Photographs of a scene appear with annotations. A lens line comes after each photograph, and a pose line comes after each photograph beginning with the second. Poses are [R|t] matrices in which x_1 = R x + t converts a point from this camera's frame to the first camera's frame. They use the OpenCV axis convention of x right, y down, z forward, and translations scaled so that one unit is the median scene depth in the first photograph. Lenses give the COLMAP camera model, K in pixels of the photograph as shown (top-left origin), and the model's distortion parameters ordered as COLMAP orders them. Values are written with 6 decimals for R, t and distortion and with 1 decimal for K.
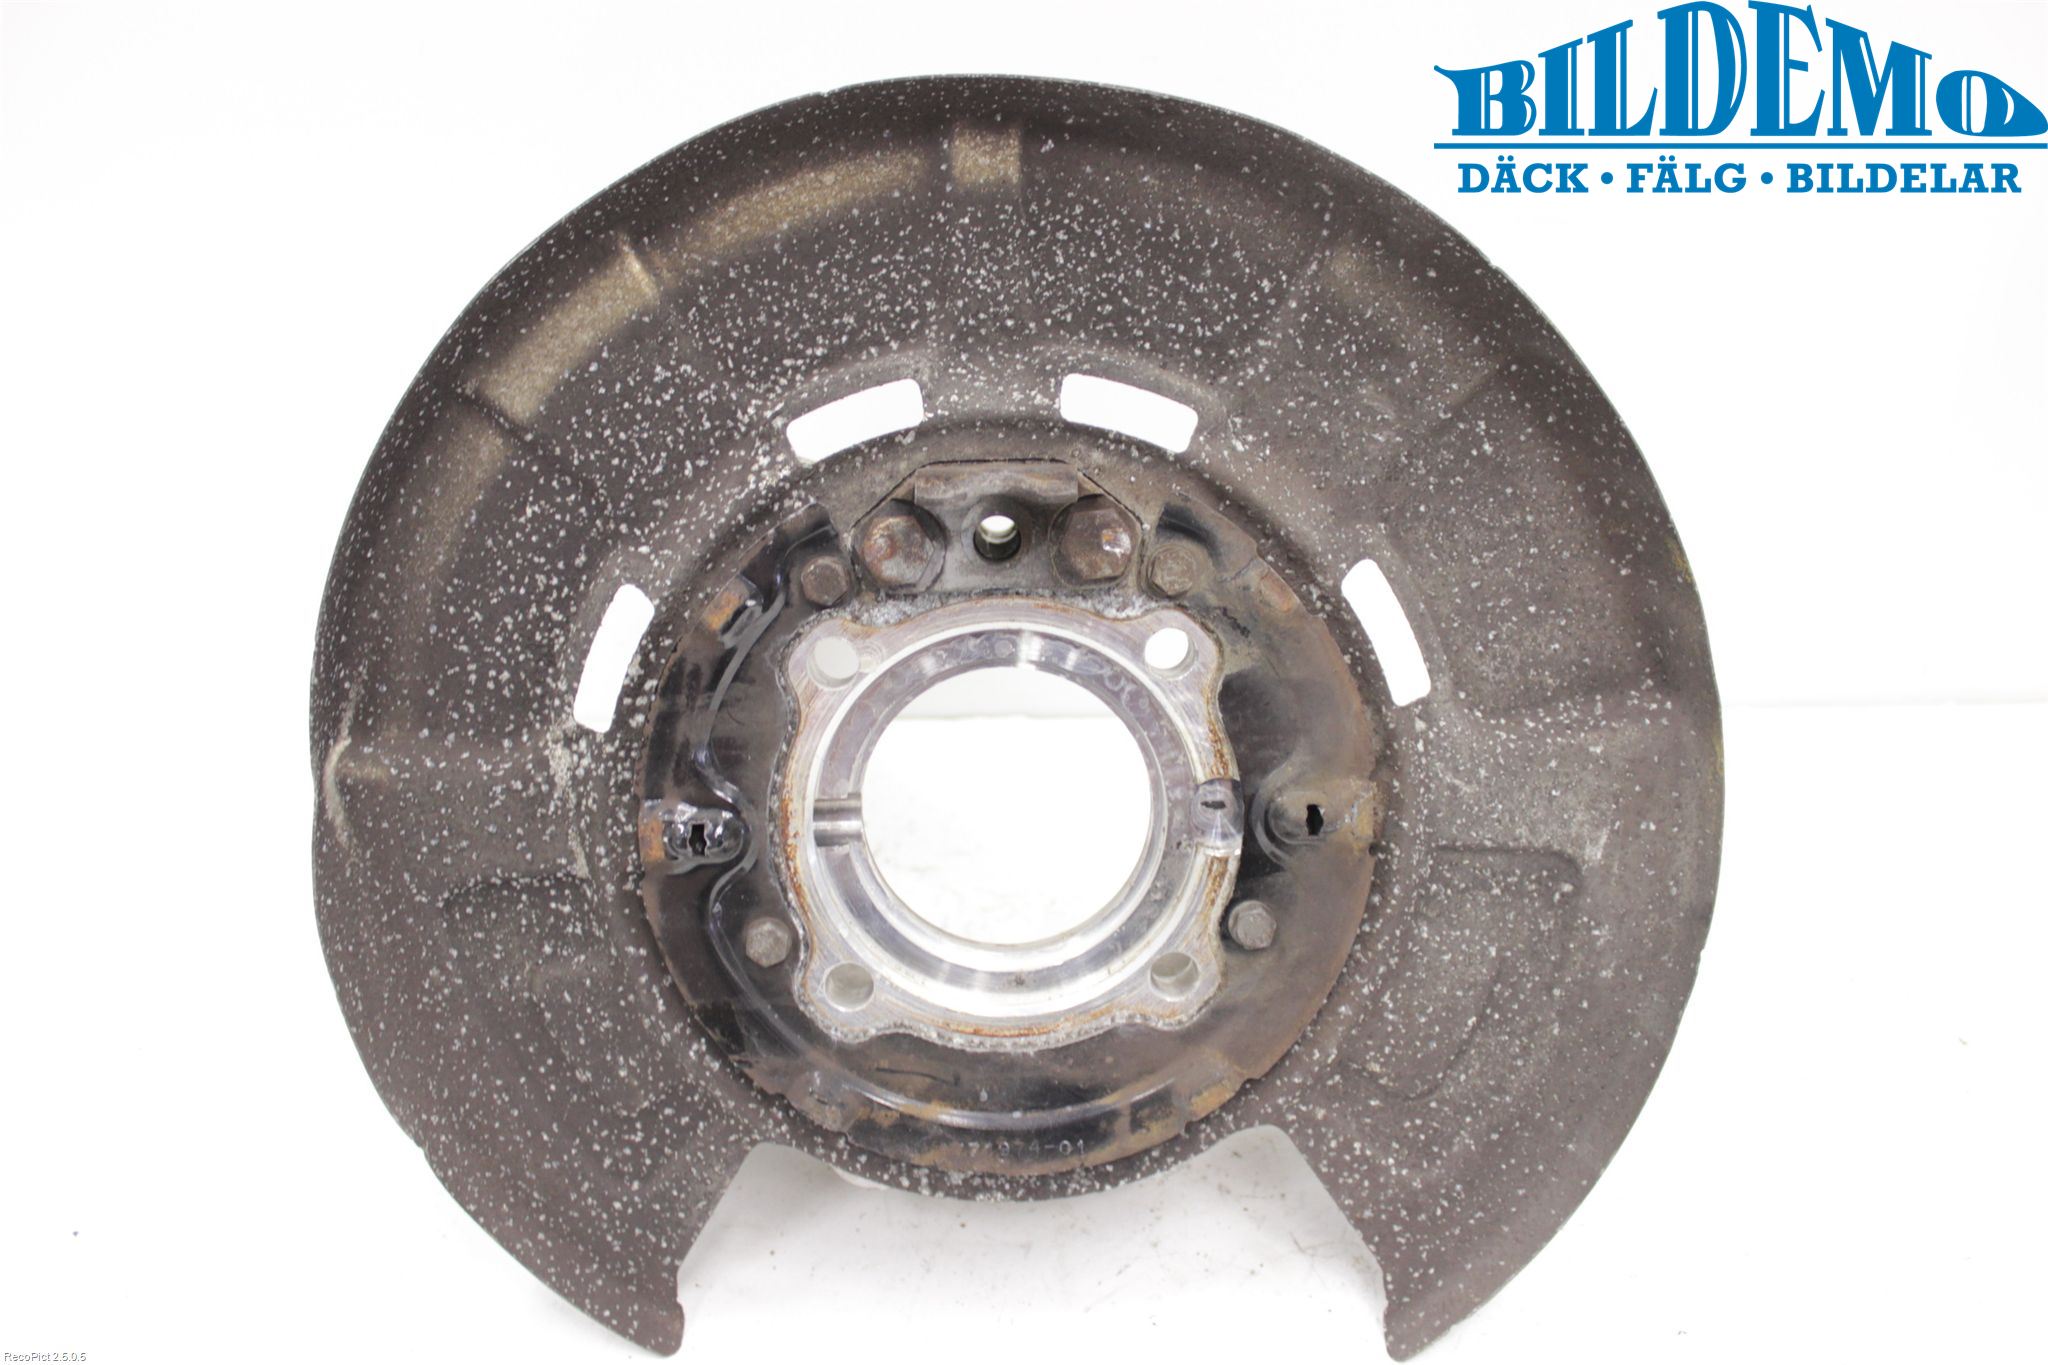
lens RADIAL K [[1686.9, 0, 1036.9], [0, 1686.9, 678.8], [0, 0, 1]] dist [-0.177926, 0.144113]
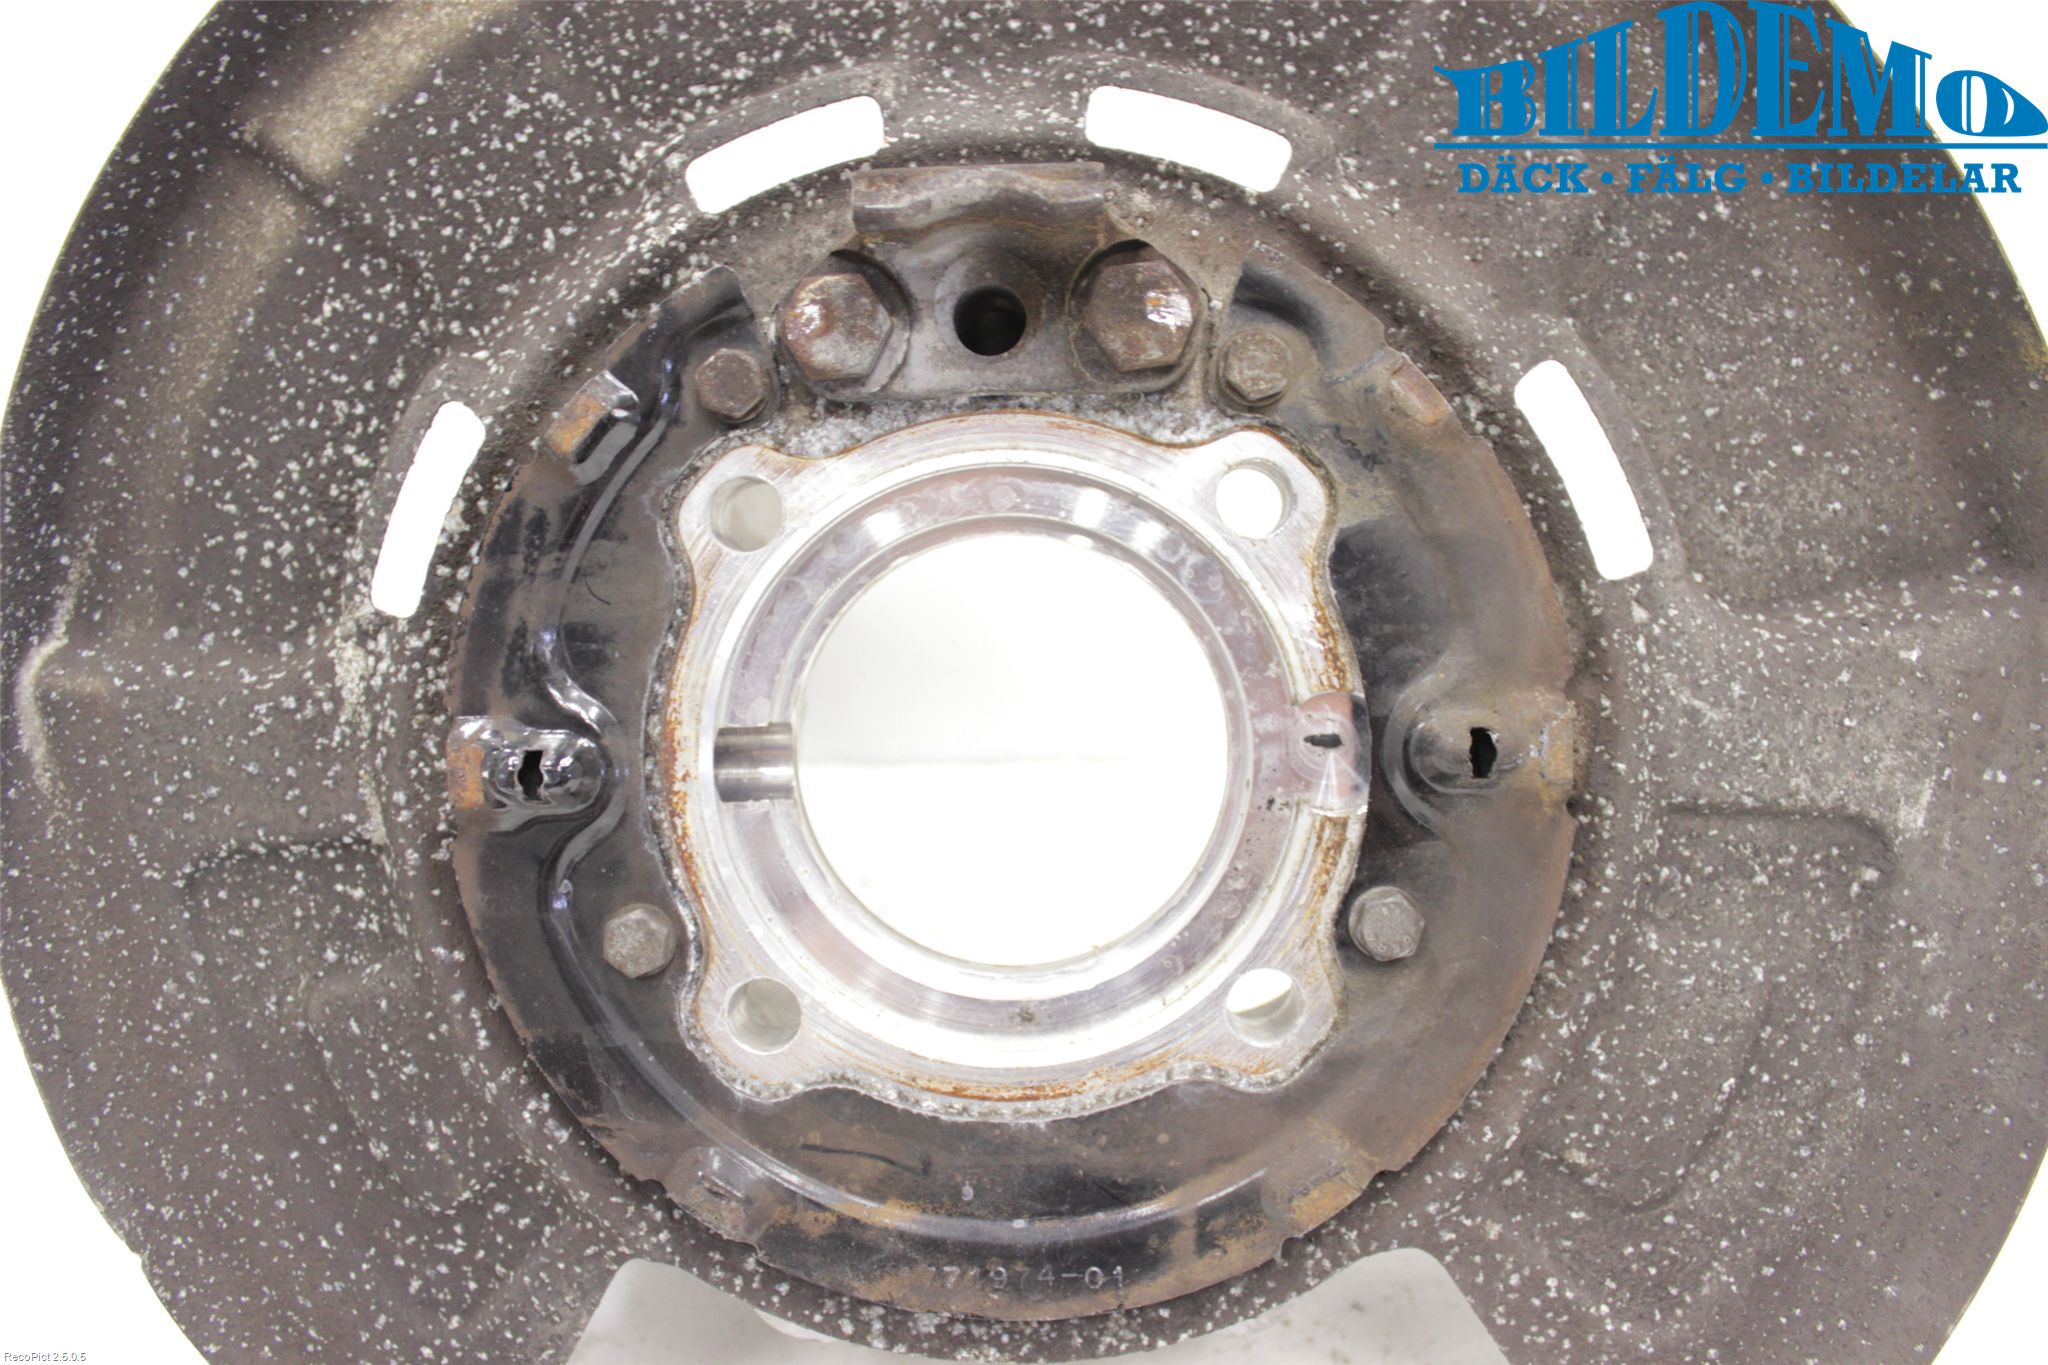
lens RADIAL K [[1686.9, 0, 1036.9], [0, 1686.9, 678.8], [0, 0, 1]] dist [-0.177926, 0.144113]
pose [[0.998338, 0.002303, -0.057581, 0.031802], [-0.008789, 0.993595, -0.112657, 0.127203], [0.056953, 0.112976, 0.991964, 0.350122]]
